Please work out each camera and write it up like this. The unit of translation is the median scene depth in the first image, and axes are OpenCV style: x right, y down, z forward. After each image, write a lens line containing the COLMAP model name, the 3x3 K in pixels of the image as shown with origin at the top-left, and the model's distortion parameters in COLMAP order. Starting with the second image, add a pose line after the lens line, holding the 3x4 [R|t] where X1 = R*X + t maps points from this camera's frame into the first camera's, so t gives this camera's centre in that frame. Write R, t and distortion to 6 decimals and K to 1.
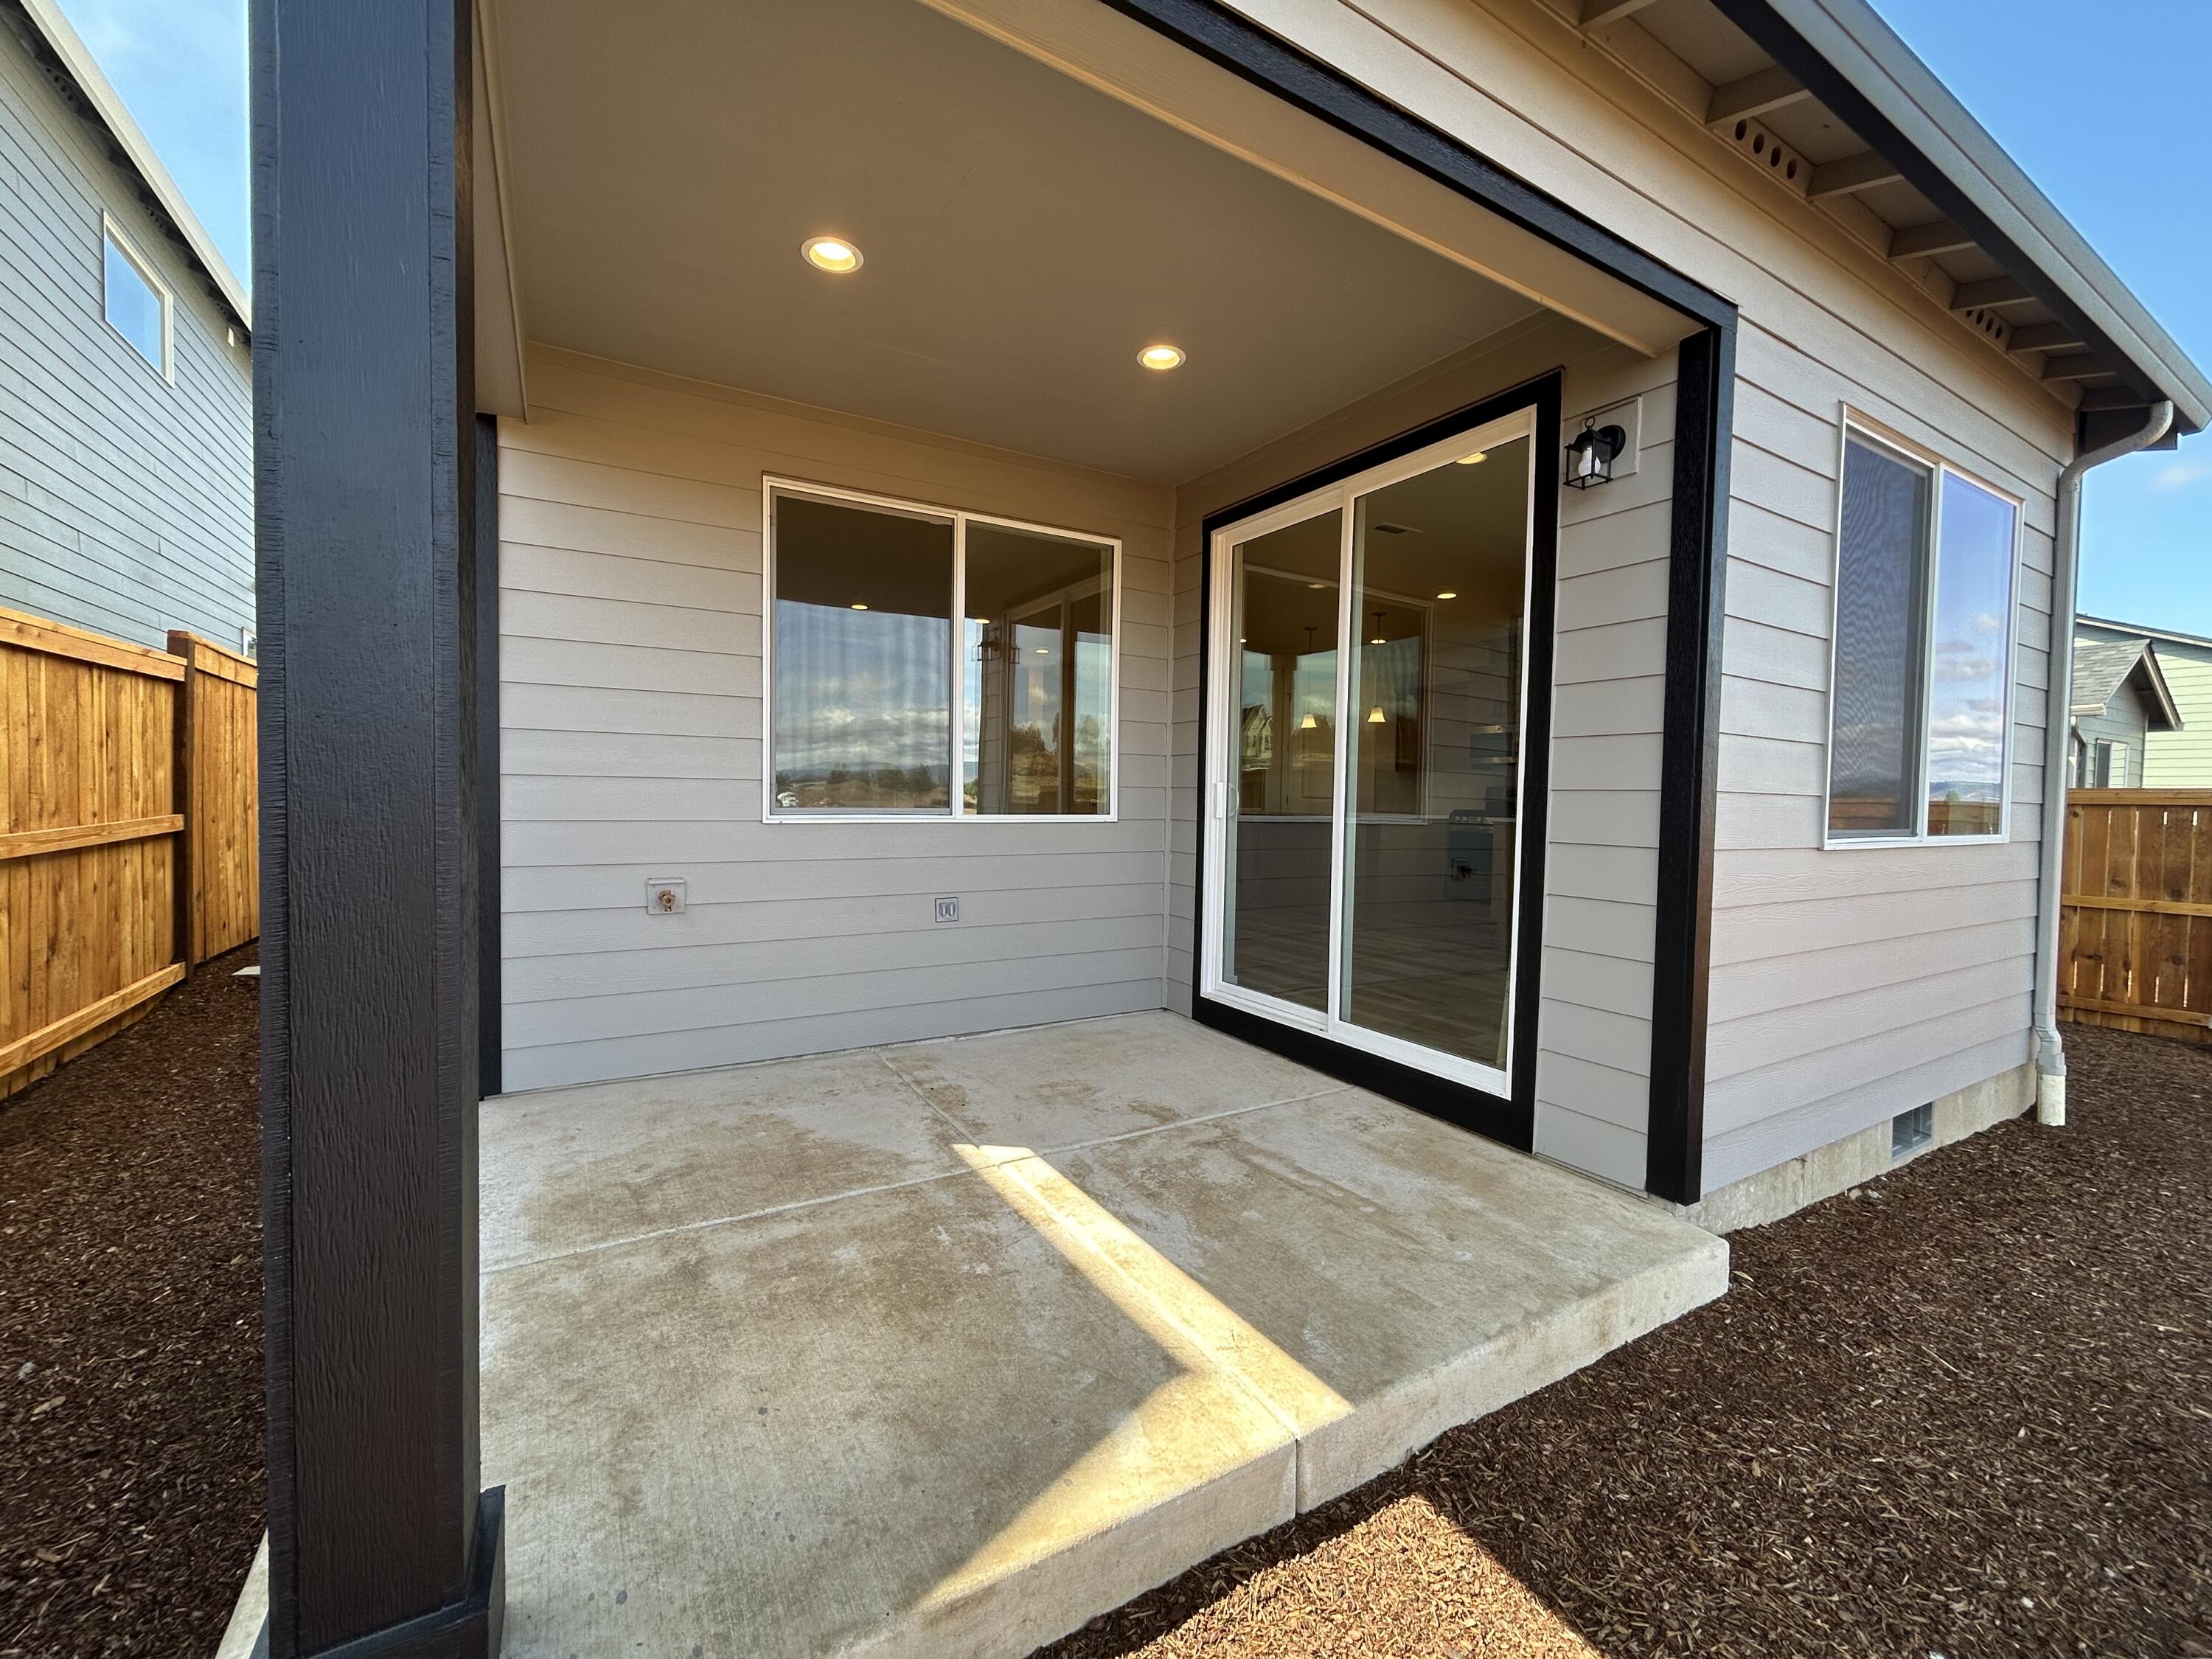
lens RADIAL K [[897.9, 0, 1102.8], [0, 897.9, 821.6], [0, 0, 1]] dist [-0.001110, 0.000779]
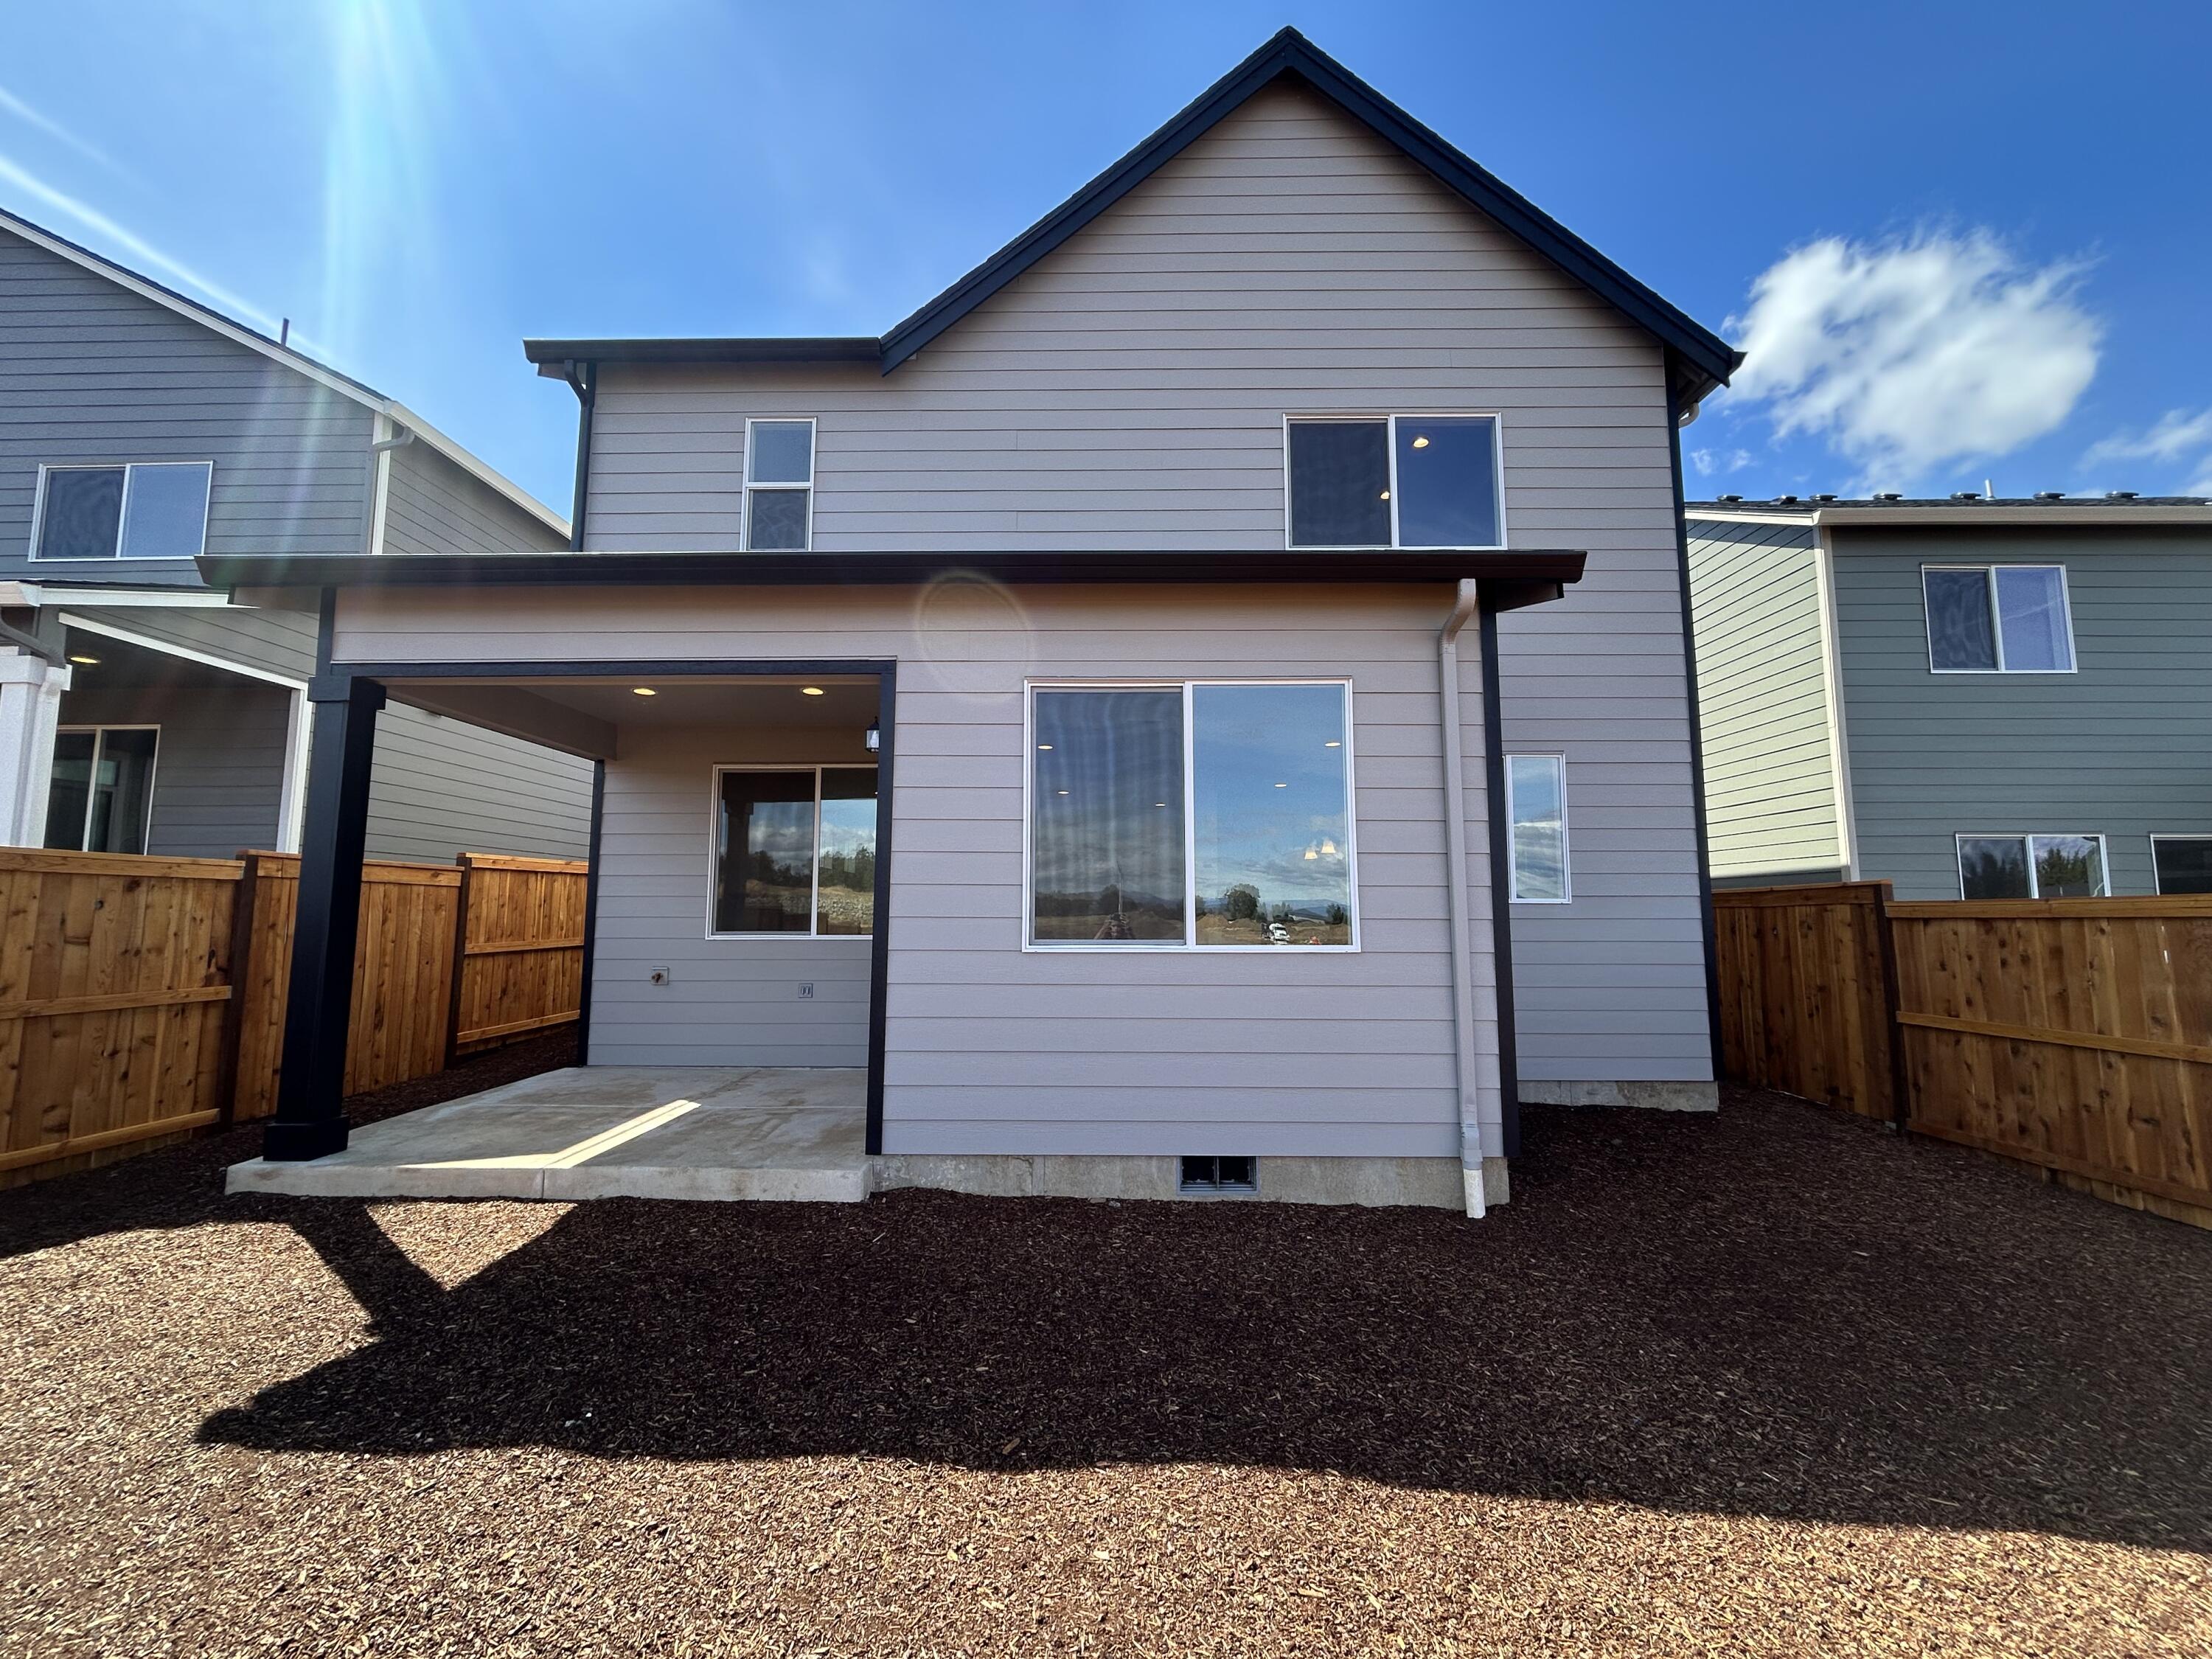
lens RADIAL K [[897.9, 0, 1099.3], [0, 897.9, 824.6], [0, 0, 1]] dist [-0.001110, 0.000779]
pose [[0.850367, -0.069782, -0.521542, 1.333791], [-0.003277, 0.990446, -0.137865, 0.020165], [0.526180, 0.118945, 0.842013, -0.209392]]
